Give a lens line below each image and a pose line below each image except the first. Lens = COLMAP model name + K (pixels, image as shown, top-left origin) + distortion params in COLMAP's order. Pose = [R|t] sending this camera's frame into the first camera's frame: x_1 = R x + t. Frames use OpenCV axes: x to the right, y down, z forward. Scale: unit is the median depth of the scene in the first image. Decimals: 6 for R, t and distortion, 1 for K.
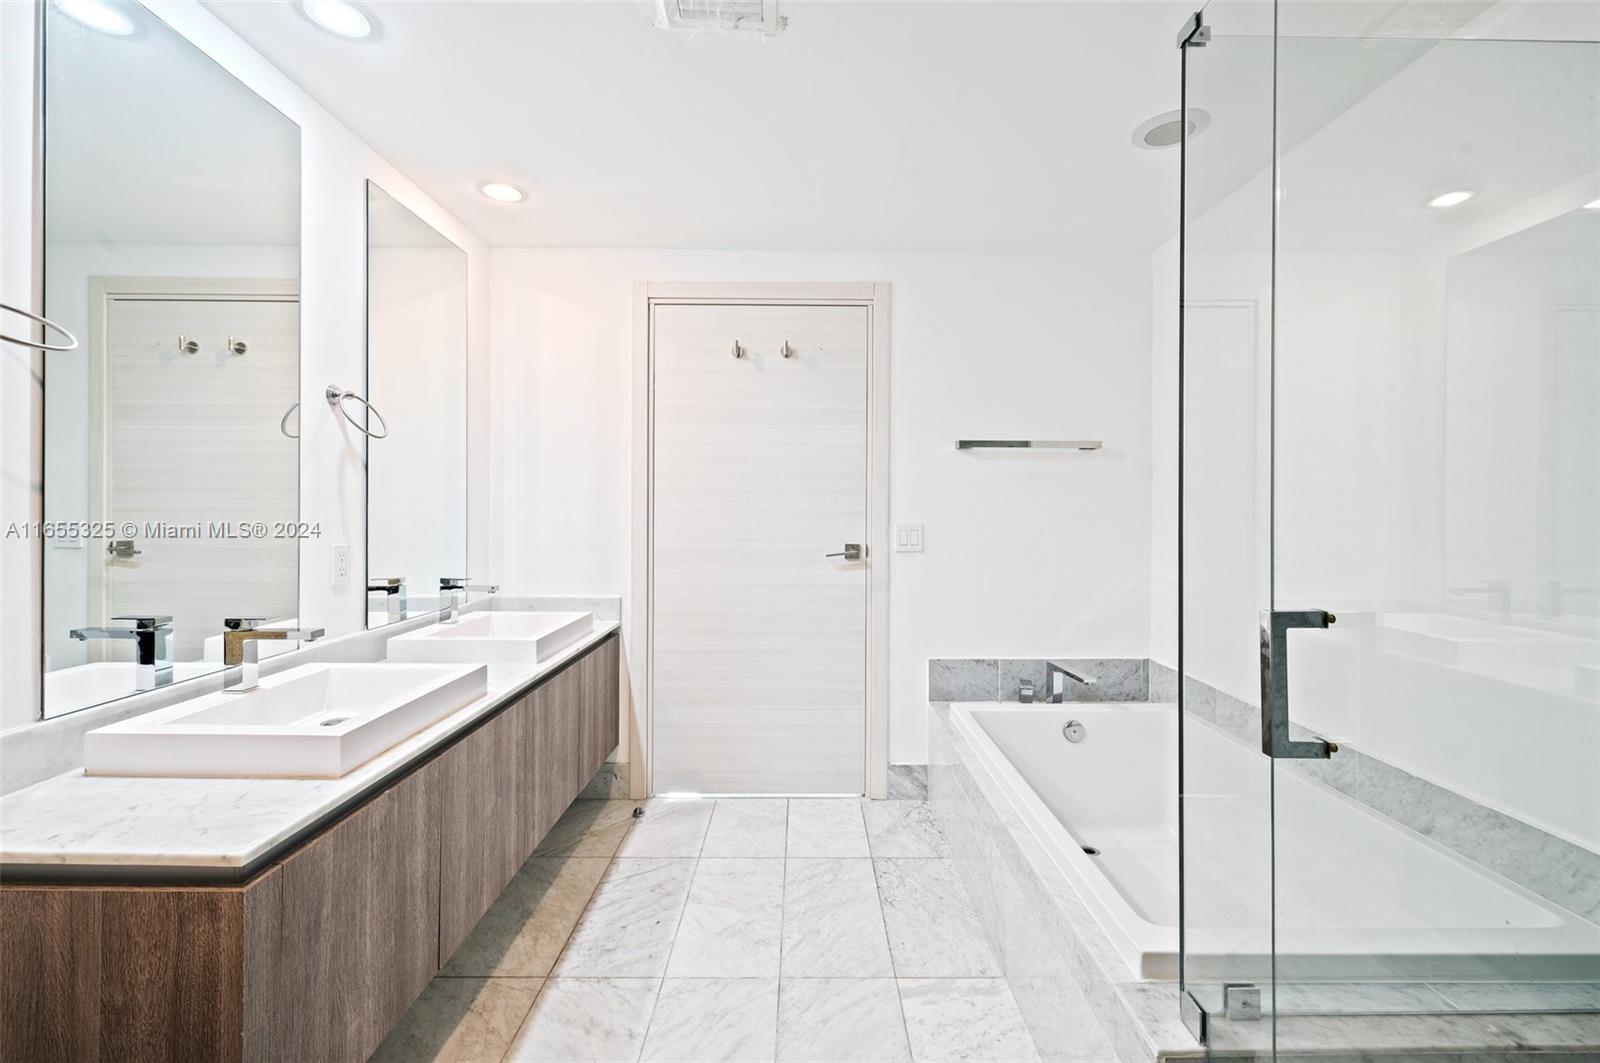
lens RADIAL K [[656.0, 0, 793.4], [0, 656.0, 543.5], [0, 0, 1]] dist [-0.002095, -0.000300]
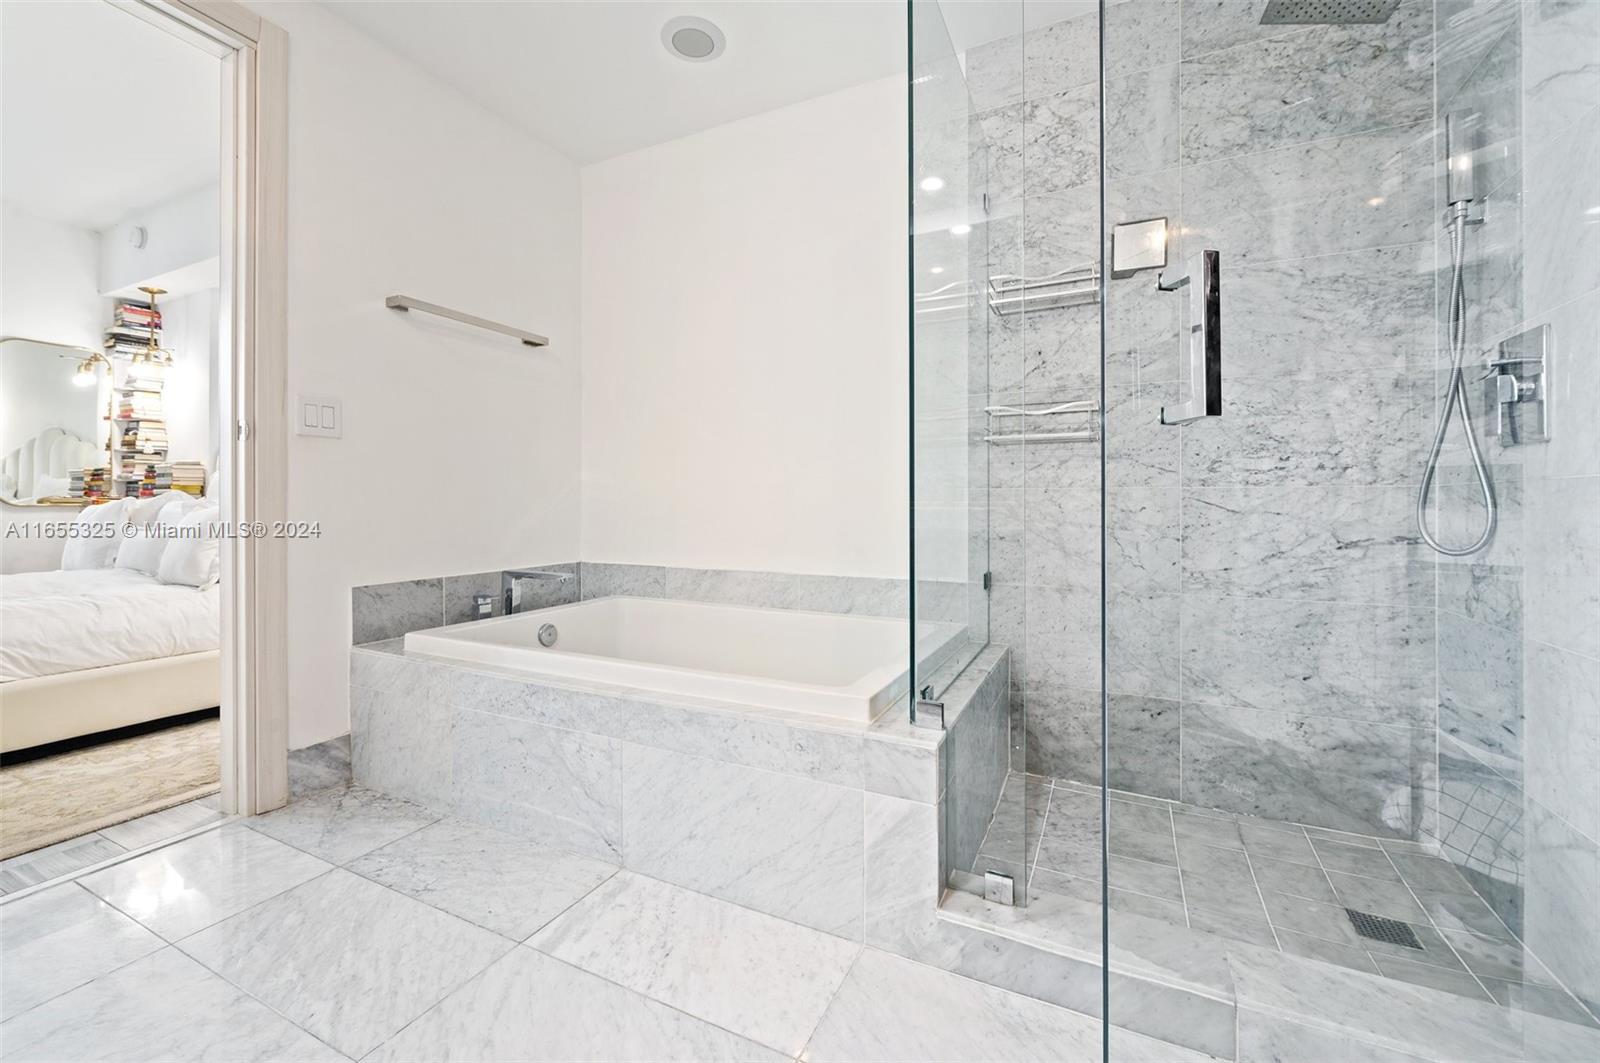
lens RADIAL K [[641.4, 0, 800.1], [0, 641.4, 521.0], [0, 0, 1]] dist [-0.007290, 0.000822]
pose [[0.443213, -0.022777, 0.896127, -0.309445], [0.035410, 0.999342, 0.007888, 0.167044], [-0.895717, 0.028236, 0.443728, 0.338046]]
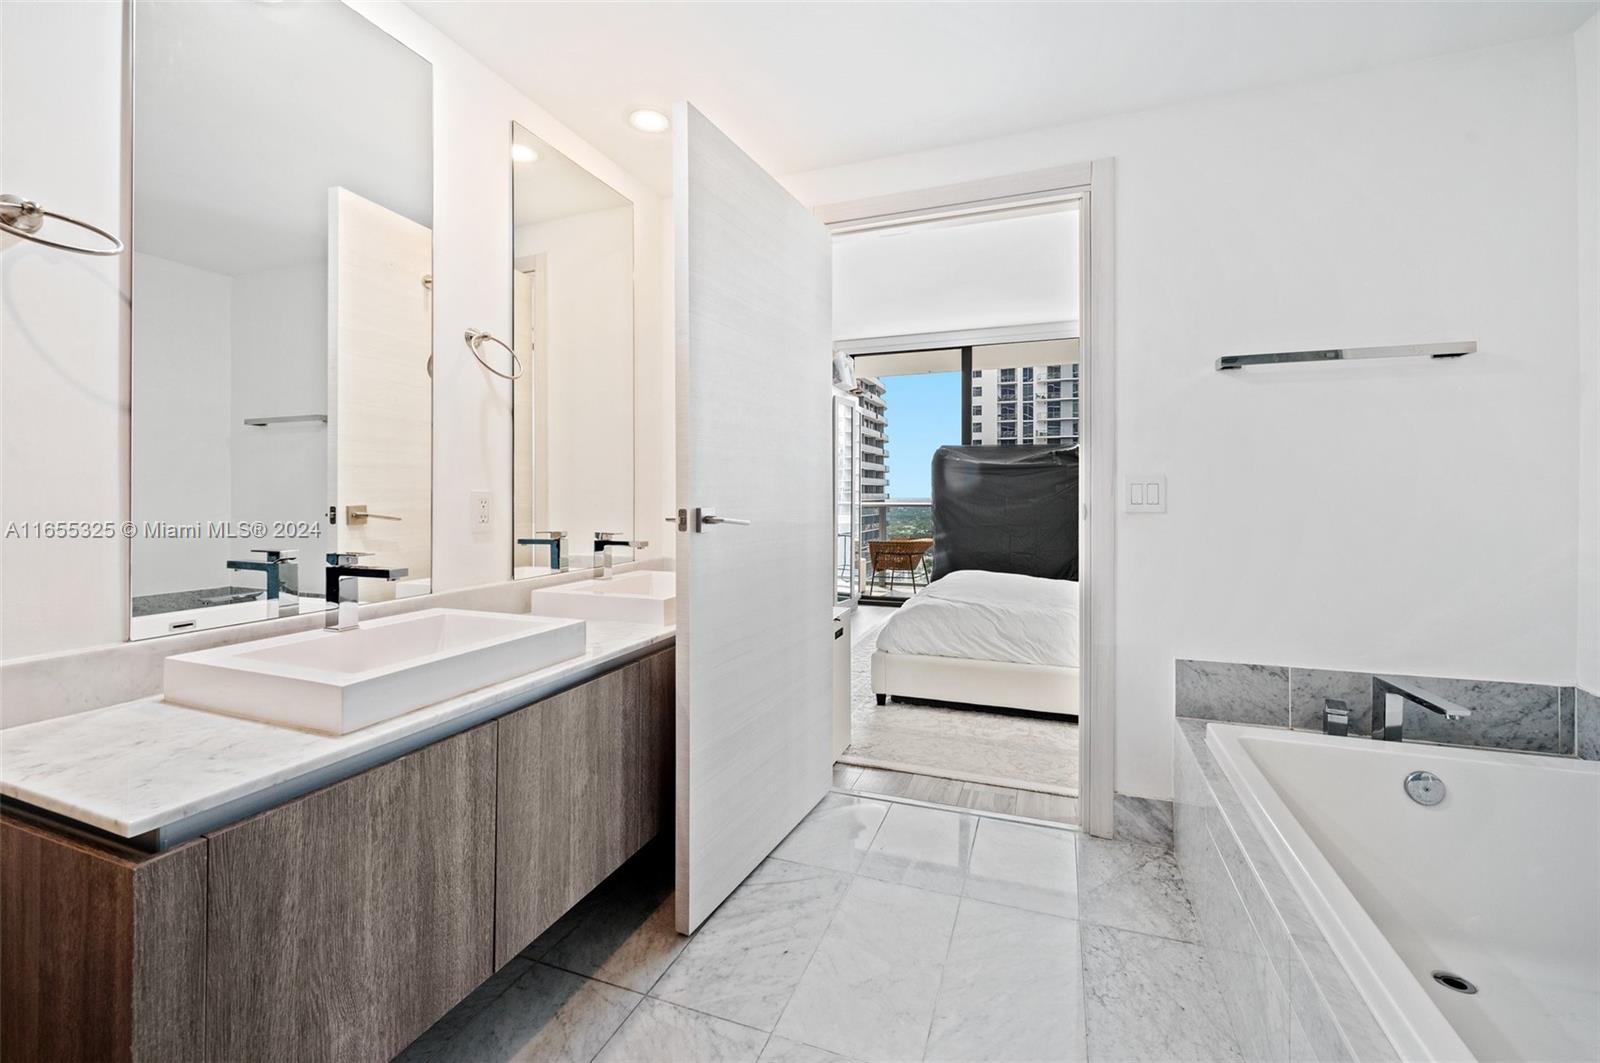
lens RADIAL K [[641.4, 0, 803.3], [0, 641.4, 517.5], [0, 0, 1]] dist [-0.007290, 0.000822]
pose [[0.937790, 0.005409, -0.347160, 0.091032], [-0.011854, 0.999795, -0.016442, 0.048295], [0.346999, 0.019535, 0.937662, 0.253843]]
